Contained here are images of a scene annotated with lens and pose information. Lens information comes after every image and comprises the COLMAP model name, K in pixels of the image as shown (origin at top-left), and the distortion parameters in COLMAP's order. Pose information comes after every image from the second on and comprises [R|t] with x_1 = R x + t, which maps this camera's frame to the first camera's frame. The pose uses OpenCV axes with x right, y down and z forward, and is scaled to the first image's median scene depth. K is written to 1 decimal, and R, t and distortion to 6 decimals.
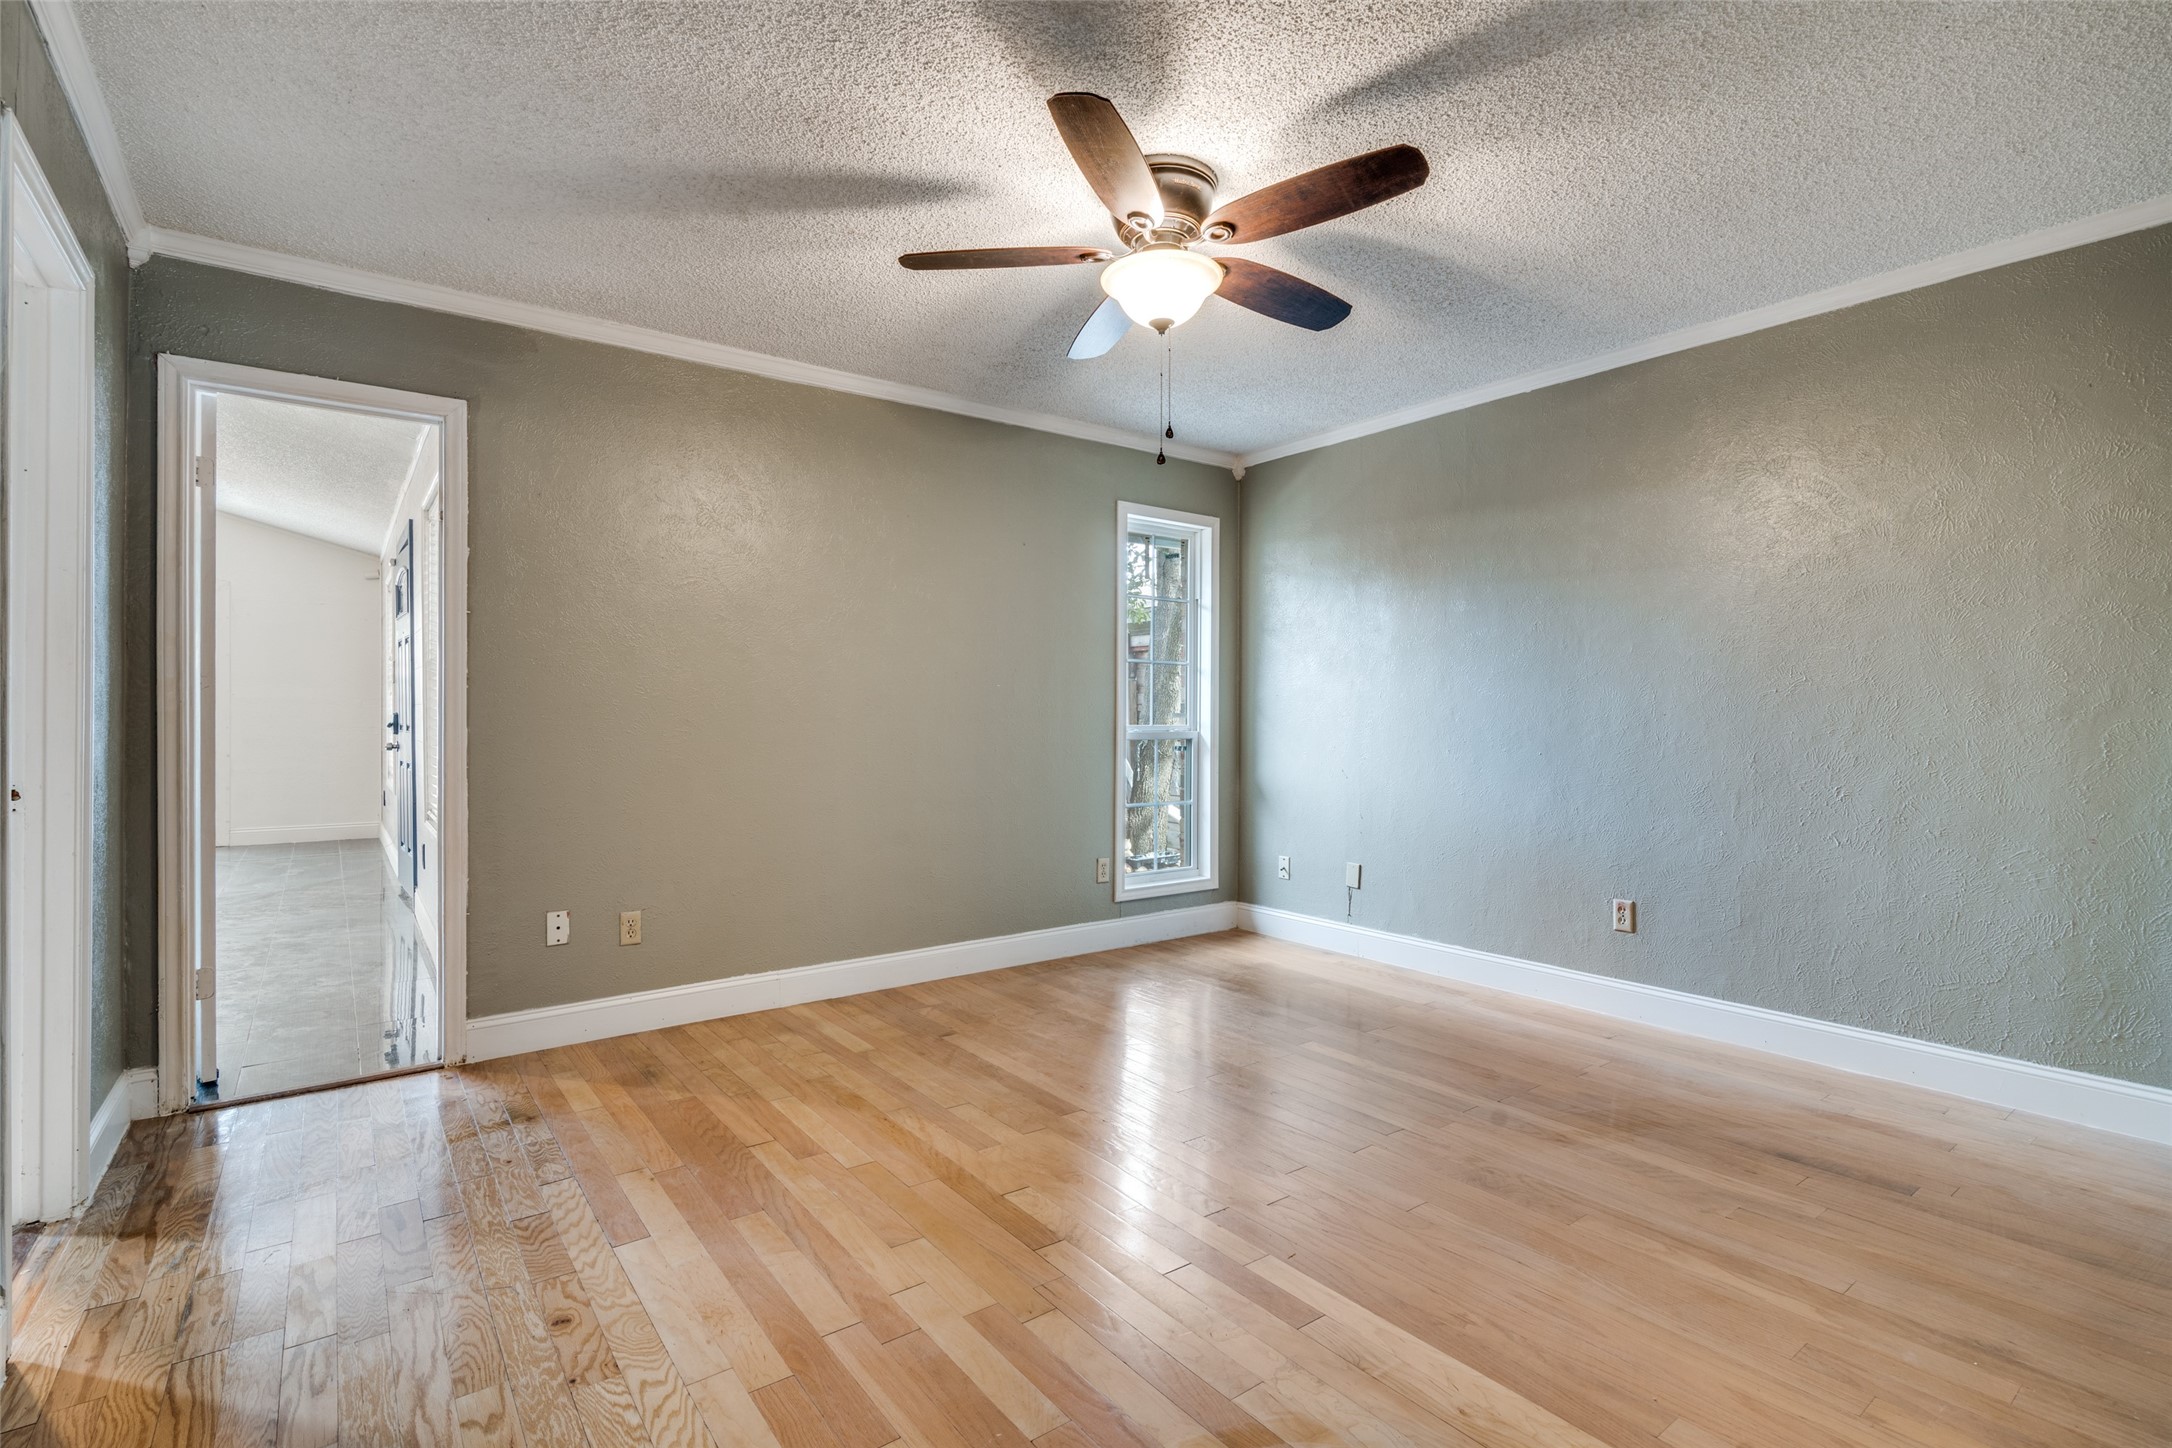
lens RADIAL K [[996.7, 0, 1071.1], [0, 996.7, 721.7], [0, 0, 1]] dist [0.002610, 0.000076]
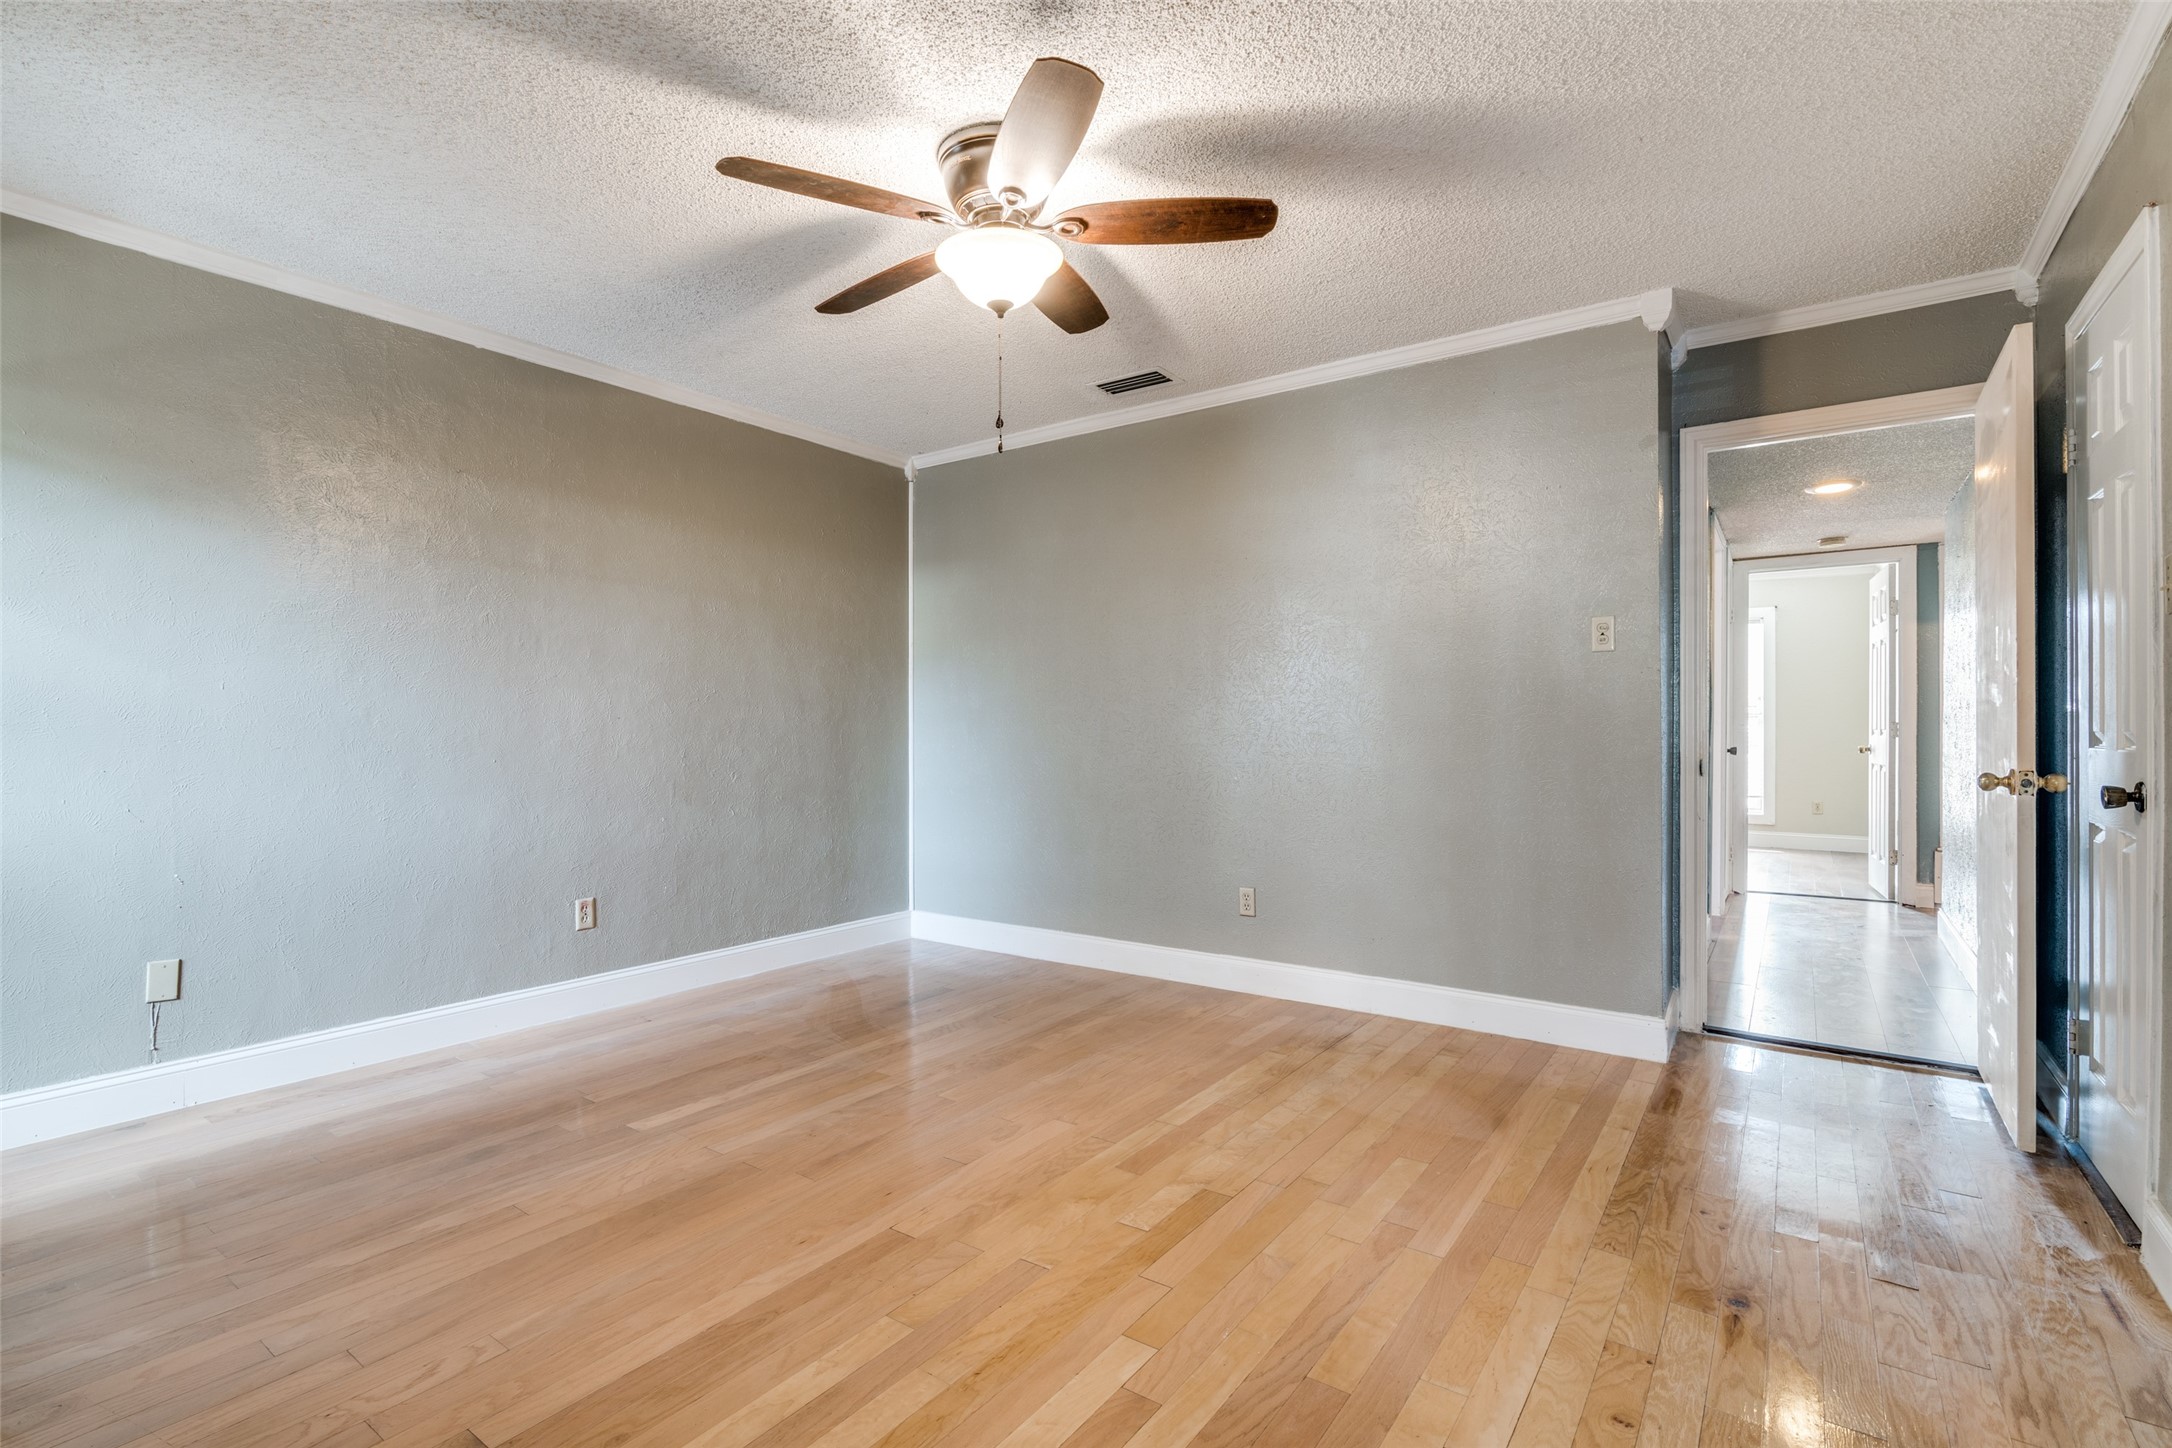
lens RADIAL K [[996.7, 0, 1070.7], [0, 996.7, 726.7], [0, 0, 1]] dist [0.002610, 0.000076]
pose [[-0.295465, 0.002344, 0.955351, -0.722964], [0.000759, 0.999997, -0.002218, 0.005727], [-0.955353, 0.000070, -0.295466, 1.036941]]
